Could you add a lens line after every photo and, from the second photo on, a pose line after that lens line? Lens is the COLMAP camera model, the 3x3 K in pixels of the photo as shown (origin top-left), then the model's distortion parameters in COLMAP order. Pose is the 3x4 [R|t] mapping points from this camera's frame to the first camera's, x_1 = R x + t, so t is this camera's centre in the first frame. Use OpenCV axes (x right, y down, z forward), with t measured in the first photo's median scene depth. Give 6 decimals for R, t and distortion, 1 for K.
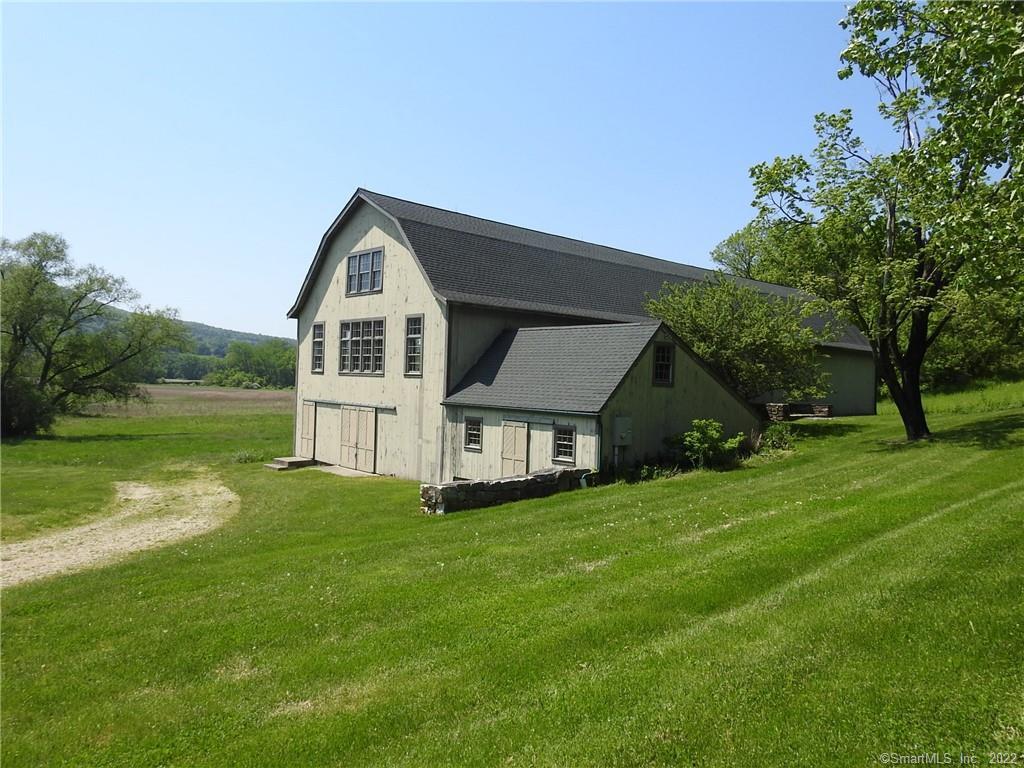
lens RADIAL K [[739.0, 0, 510.3], [0, 739.0, 385.6], [0, 0, 1]] dist [0.001597, 0.002041]
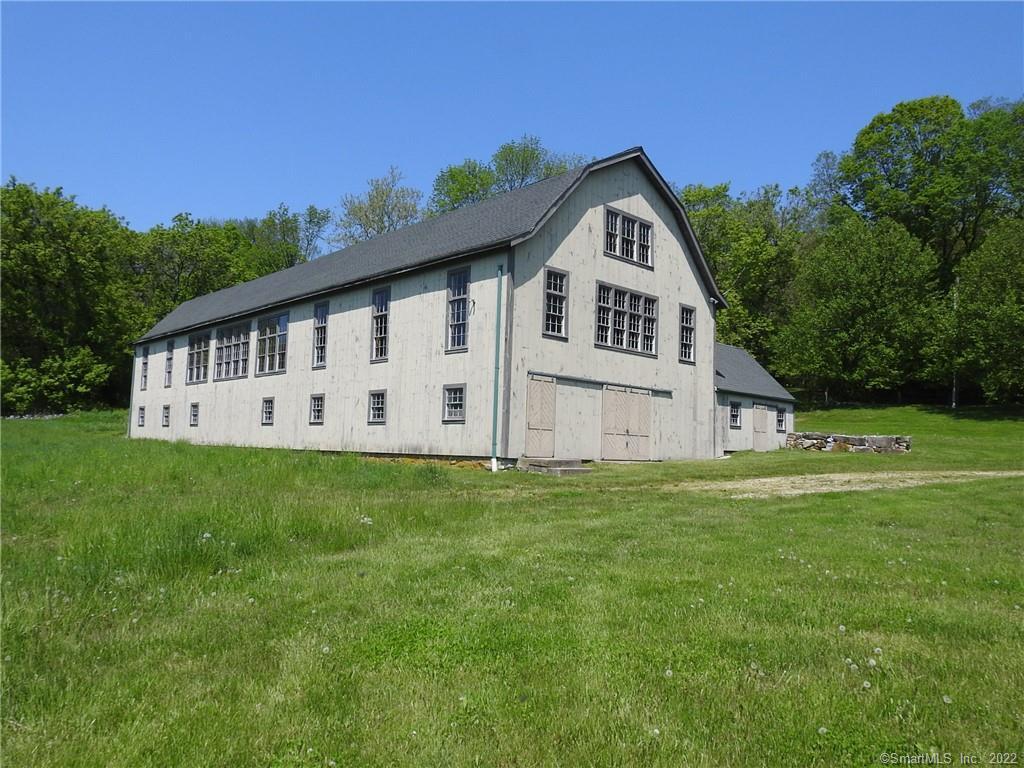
lens RADIAL K [[739.0, 0, 510.3], [0, 739.0, 385.6], [0, 0, 1]] dist [0.001597, 0.002041]
pose [[-0.032197, 0.055167, 0.997958, -1.140112], [-0.022542, 0.998182, -0.055906, 0.082722], [-0.999227, -0.024296, -0.030895, 1.239568]]
